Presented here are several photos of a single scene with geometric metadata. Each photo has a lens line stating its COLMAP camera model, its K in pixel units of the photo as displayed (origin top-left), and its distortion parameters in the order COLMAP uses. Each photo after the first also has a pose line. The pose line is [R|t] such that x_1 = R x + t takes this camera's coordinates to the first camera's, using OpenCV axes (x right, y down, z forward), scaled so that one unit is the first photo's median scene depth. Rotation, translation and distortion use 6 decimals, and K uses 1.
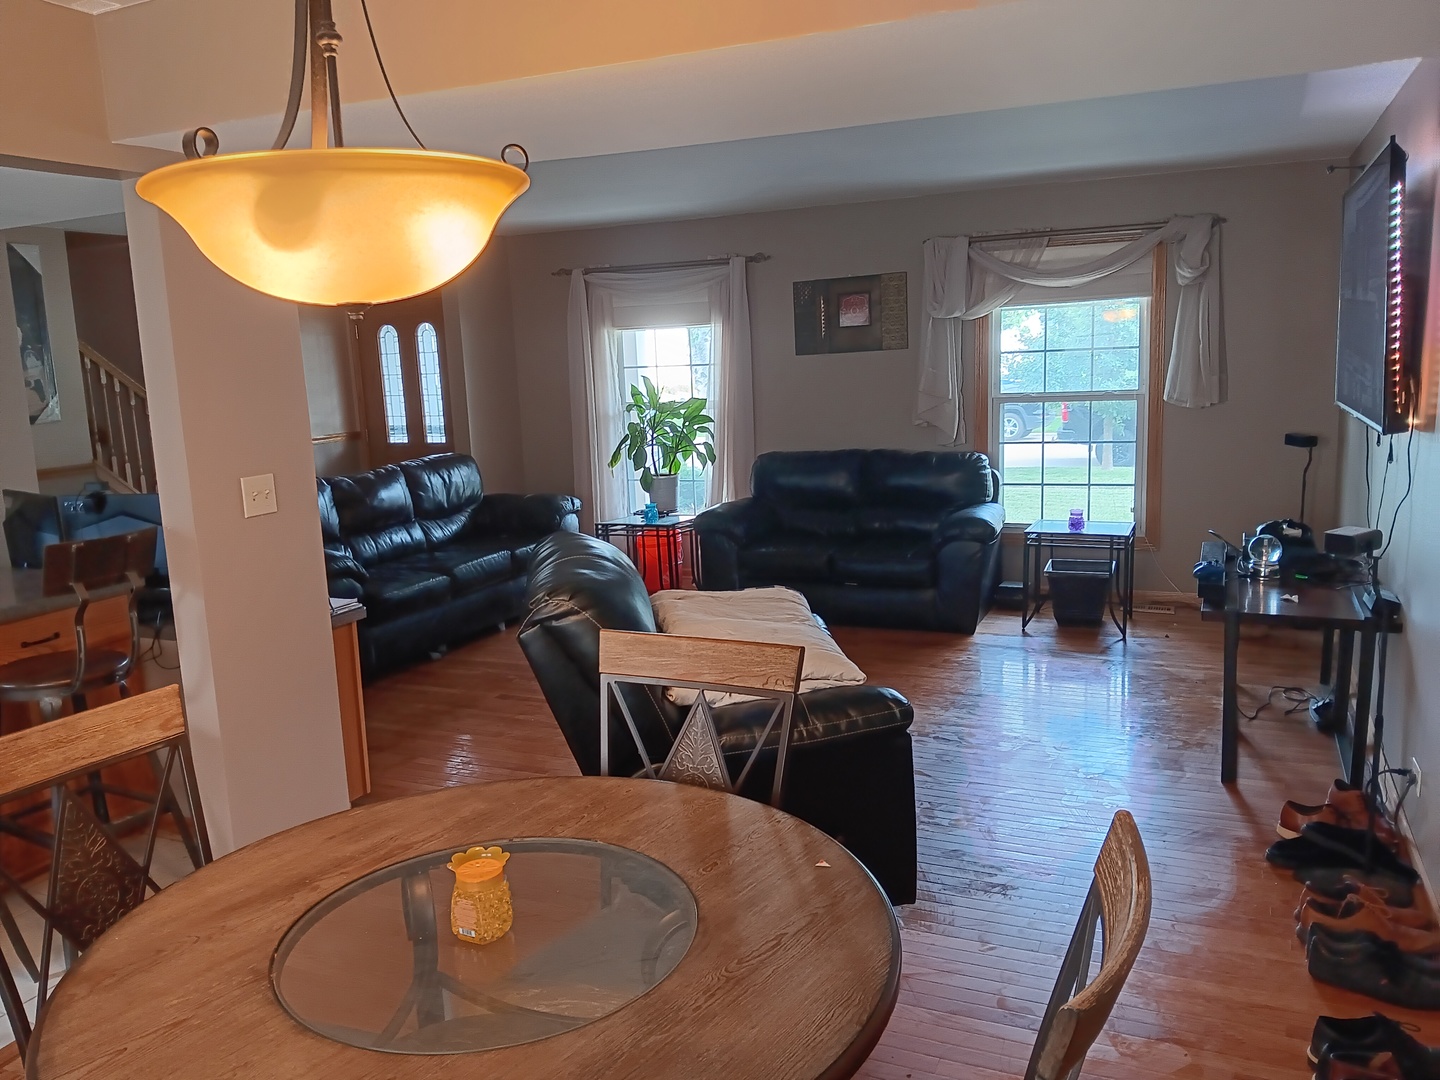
lens RADIAL K [[1130.4, 0, 720.0], [0, 1130.4, 540.0], [0, 0, 1]] dist [0.026543, -0.005513]
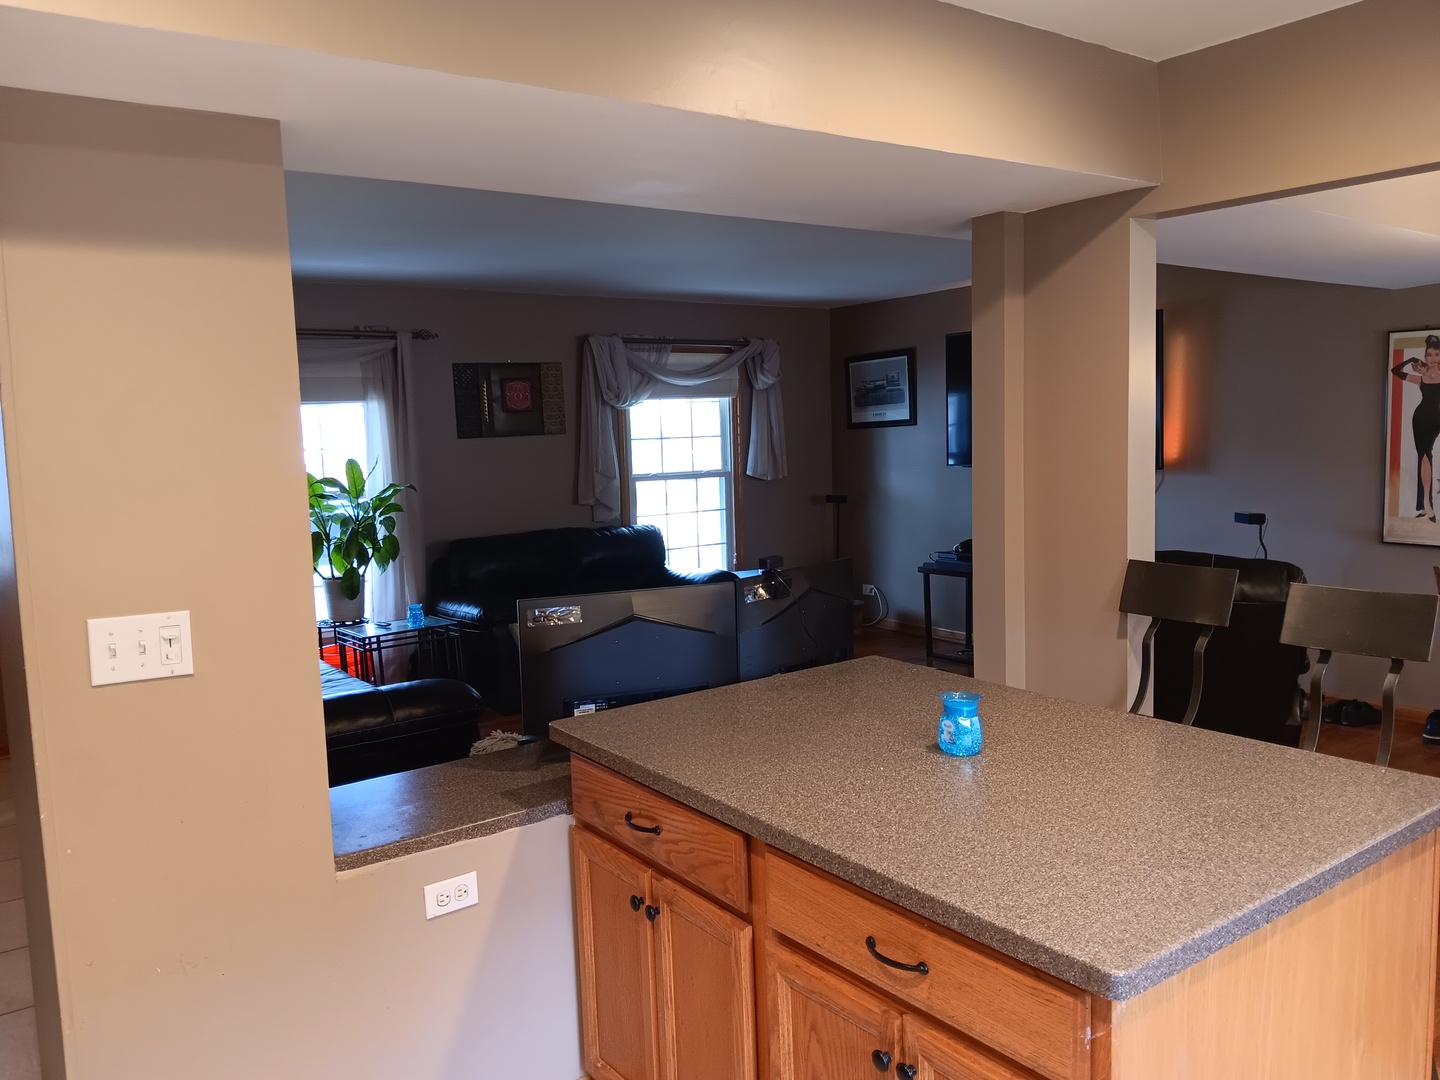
lens RADIAL K [[1130.4, 0, 720.0], [0, 1130.4, 540.0], [0, 0, 1]] dist [0.026543, -0.005513]
pose [[0.466326, -0.059444, 0.882614, -0.719740], [0.152828, 0.988151, -0.014195, -0.033845], [-0.871312, 0.141508, 0.469885, 0.393201]]
